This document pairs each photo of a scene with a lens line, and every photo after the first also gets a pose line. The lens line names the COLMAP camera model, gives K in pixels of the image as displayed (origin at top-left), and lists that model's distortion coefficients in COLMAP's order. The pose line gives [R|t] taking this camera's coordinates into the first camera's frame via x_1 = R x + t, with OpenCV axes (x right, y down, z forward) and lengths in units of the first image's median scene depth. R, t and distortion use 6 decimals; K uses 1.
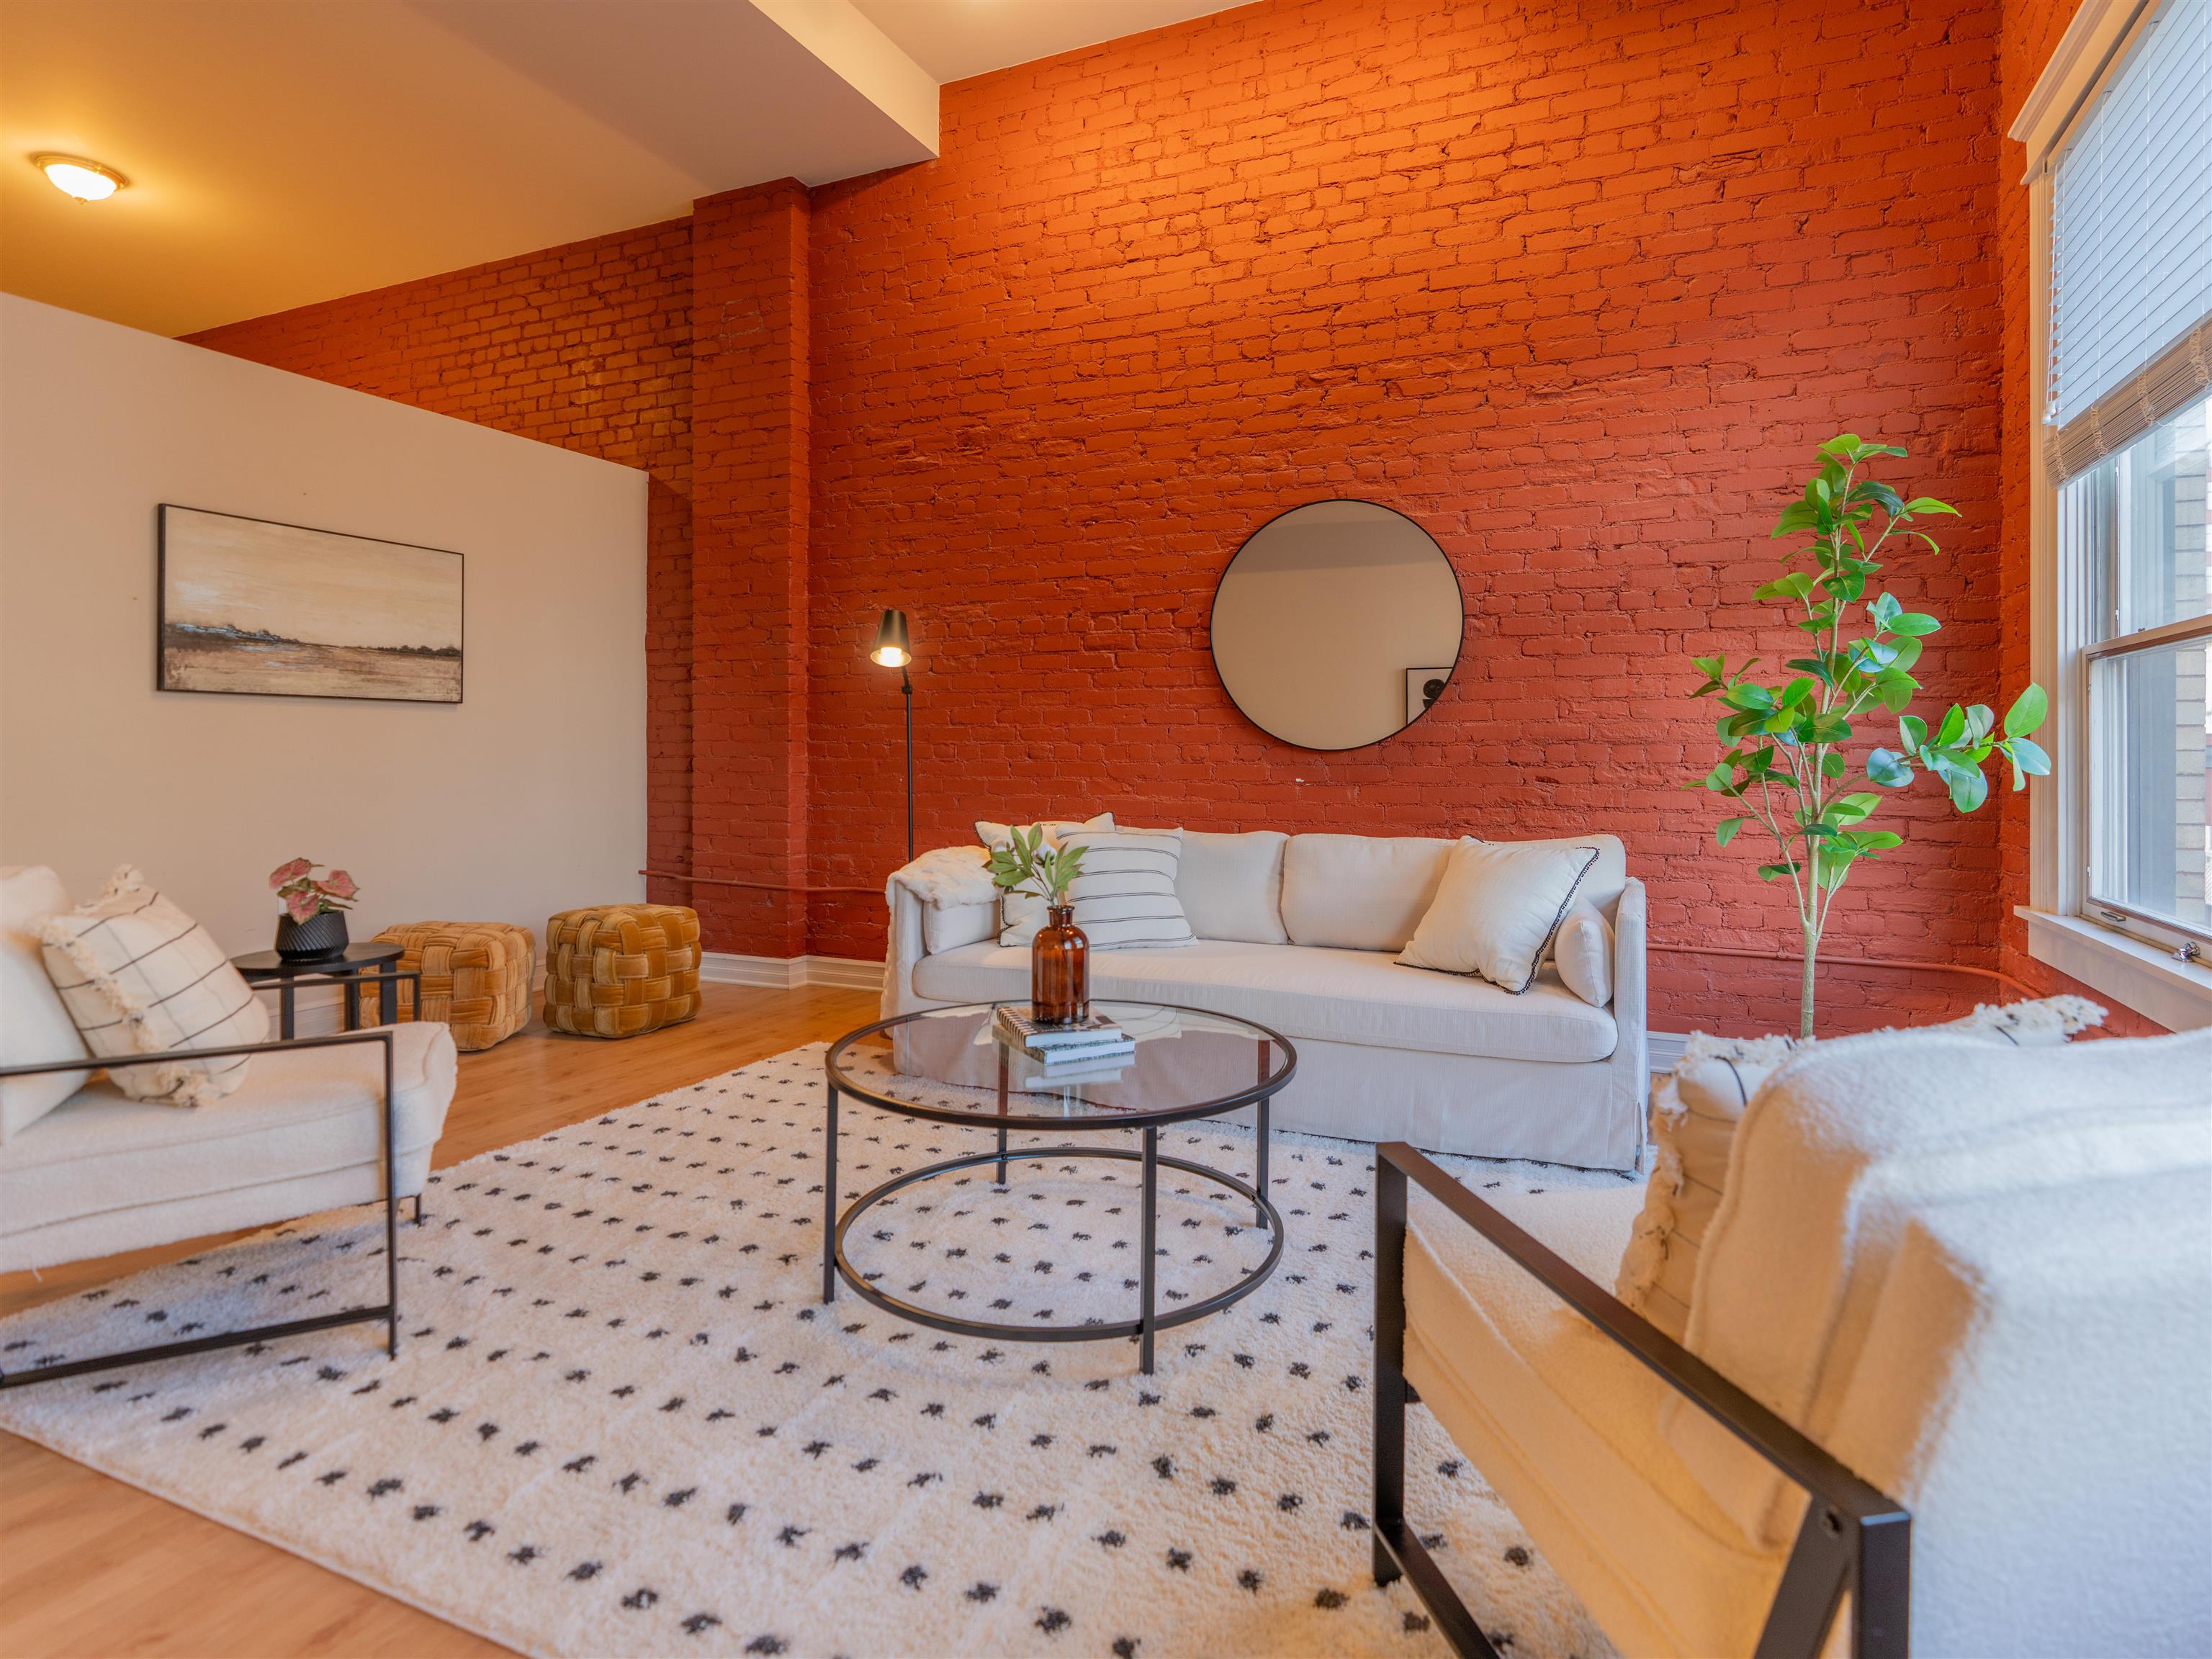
lens RADIAL K [[1128.4, 0, 1092.2], [0, 1128.4, 793.2], [0, 0, 1]] dist [-0.007934, 0.000991]
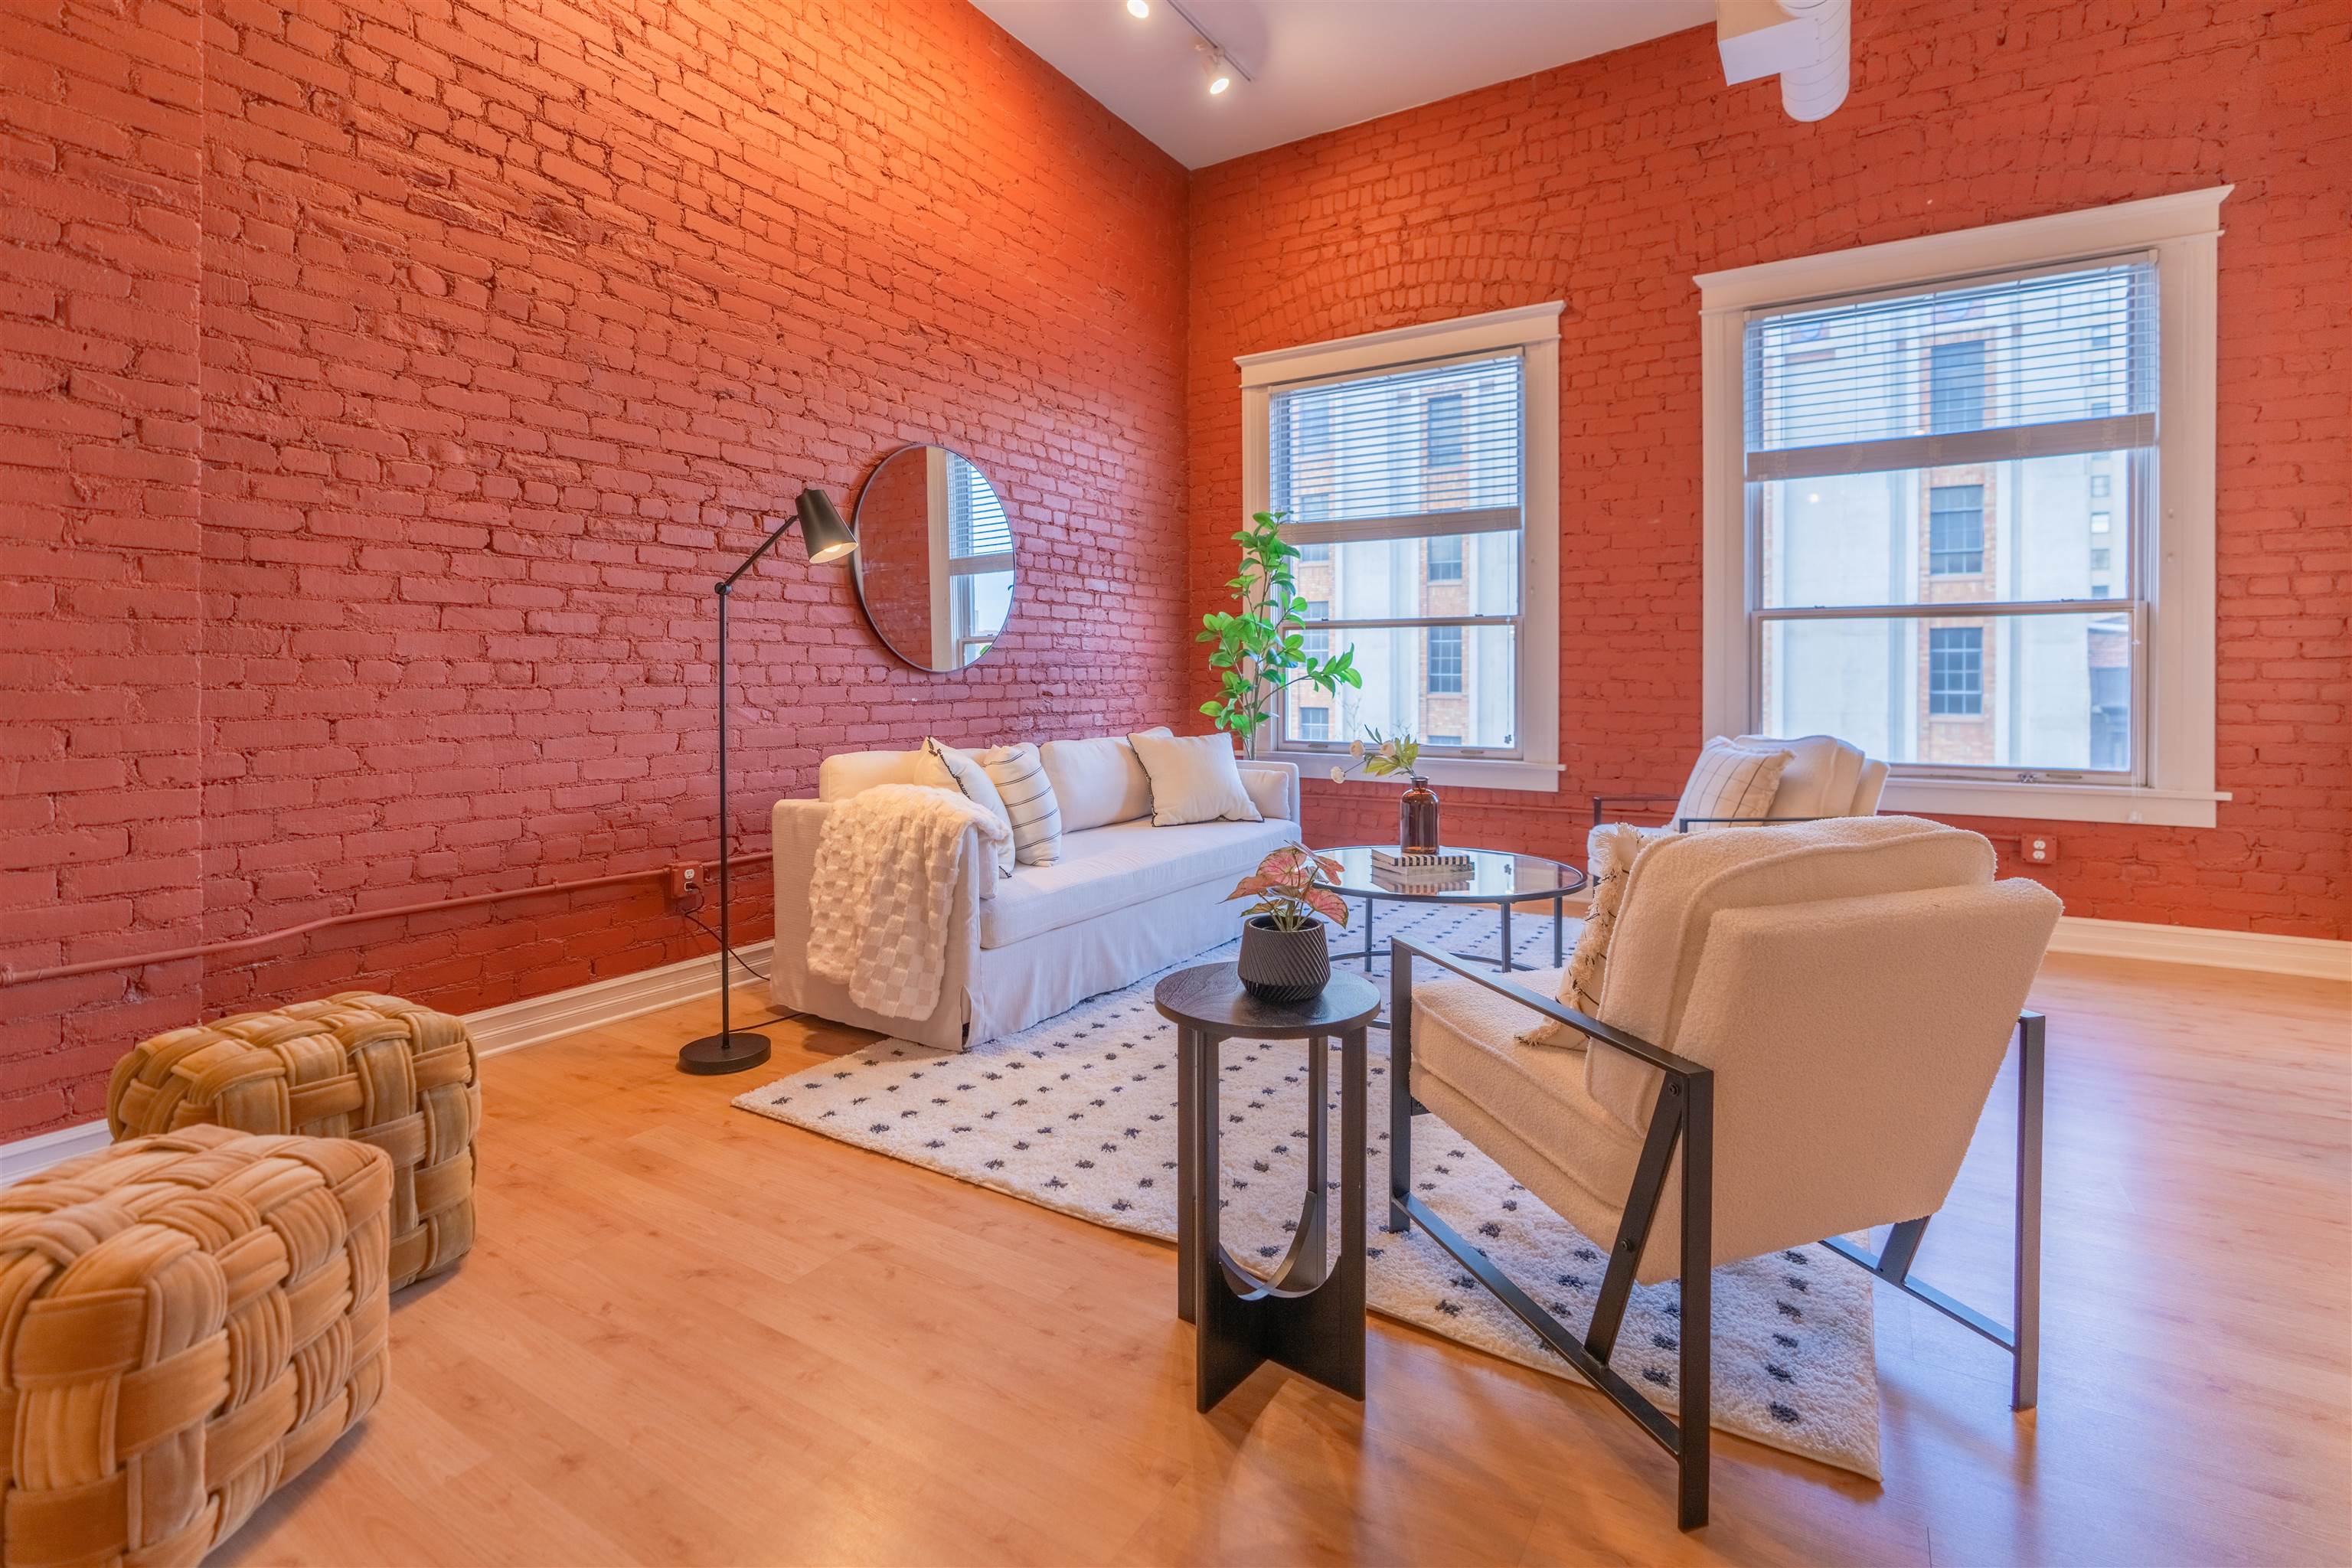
lens RADIAL K [[1068.0, 0, 1278.3], [0, 1068.0, 728.4], [0, 0, 1]] dist [-0.005845, 0.002059]
pose [[0.109768, -0.049638, 0.992717, -0.800444], [0.038044, 0.998230, 0.045707, -0.018034], [-0.993229, 0.032750, 0.111463, 0.555937]]
